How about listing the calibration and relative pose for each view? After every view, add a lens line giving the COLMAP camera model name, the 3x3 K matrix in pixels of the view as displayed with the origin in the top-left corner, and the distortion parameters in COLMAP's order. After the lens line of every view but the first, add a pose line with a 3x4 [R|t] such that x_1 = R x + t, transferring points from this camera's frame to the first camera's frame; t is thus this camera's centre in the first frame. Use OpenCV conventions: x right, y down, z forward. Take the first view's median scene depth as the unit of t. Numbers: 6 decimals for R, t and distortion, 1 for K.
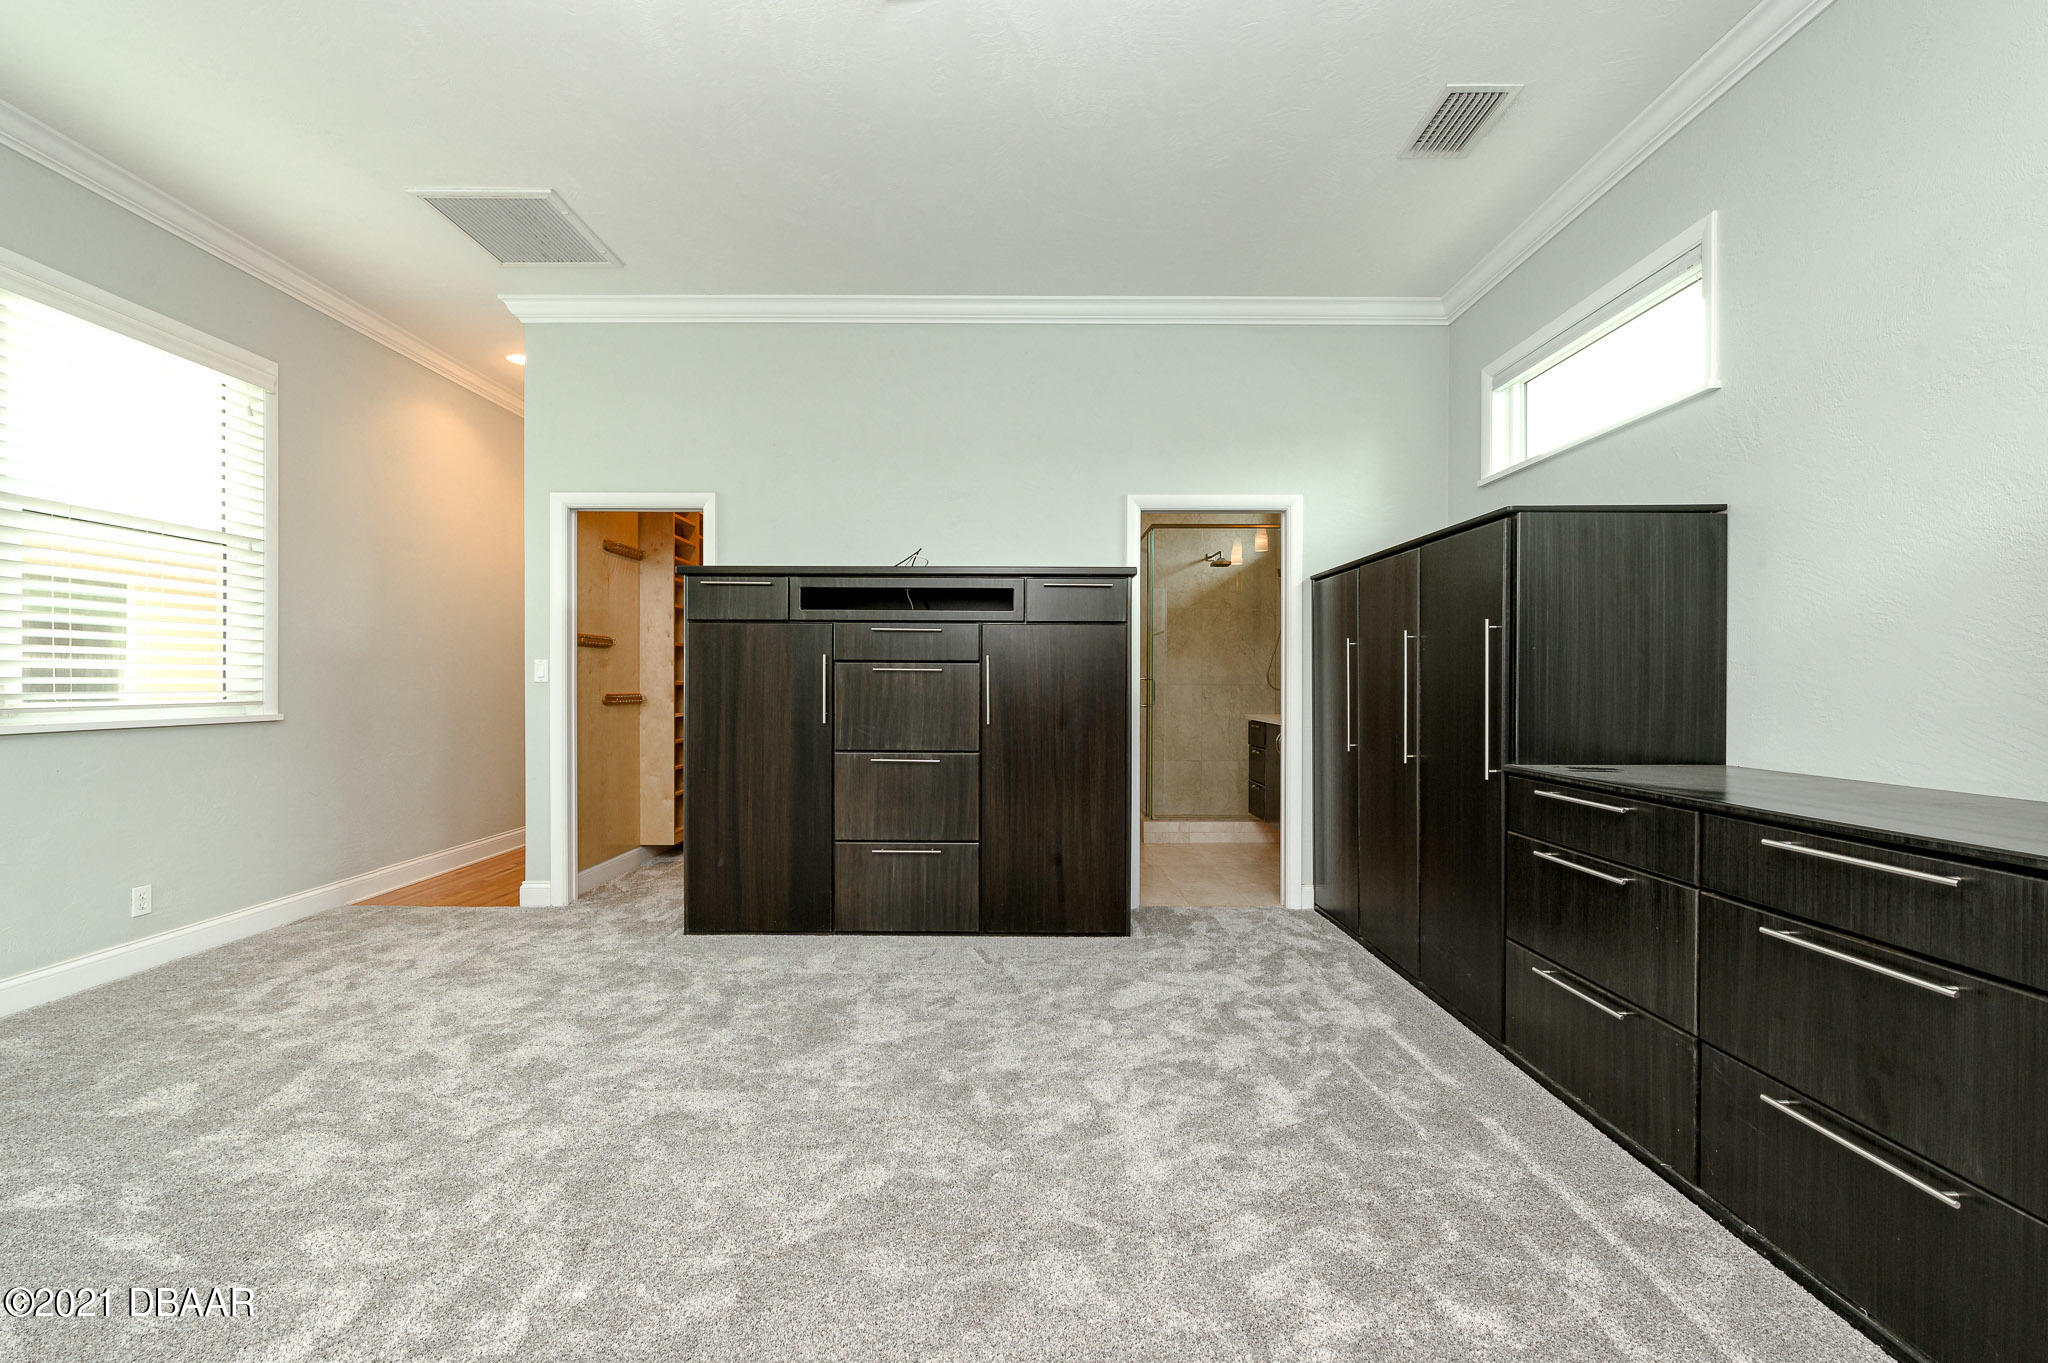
lens RADIAL K [[819.6, 0, 1031.3], [0, 819.6, 675.5], [0, 0, 1]] dist [0.012045, -0.009604]
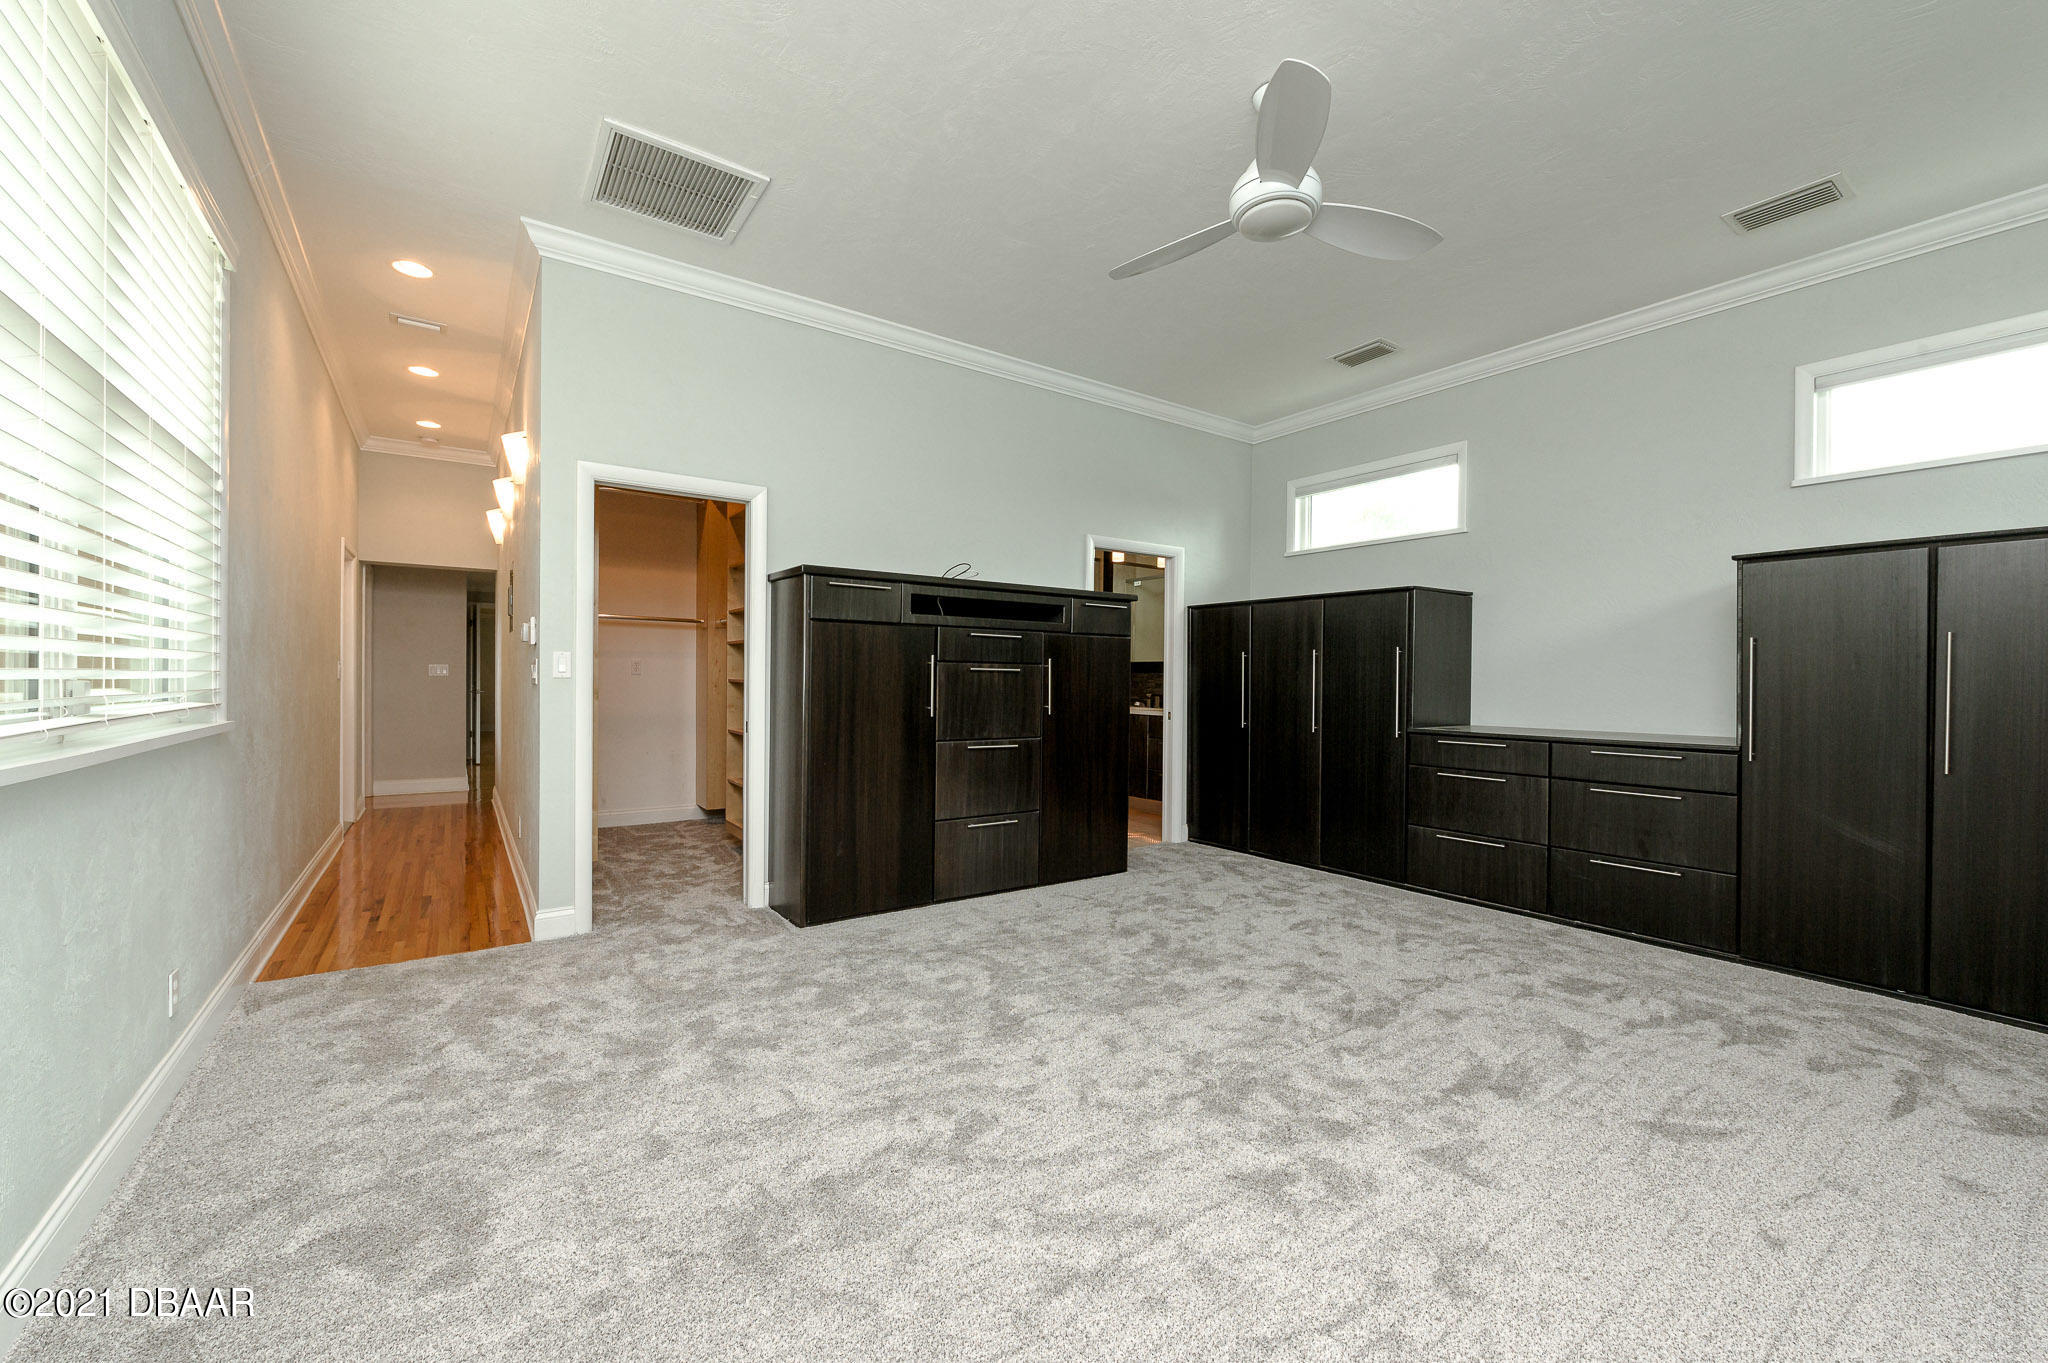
lens RADIAL K [[819.6, 0, 1031.3], [0, 819.6, 675.5], [0, 0, 1]] dist [0.012045, -0.009604]
pose [[0.812062, 0.006714, 0.583533, -0.790913], [-0.010015, 0.999947, 0.002432, -0.002240], [-0.583485, -0.007819, 0.812086, 0.012964]]
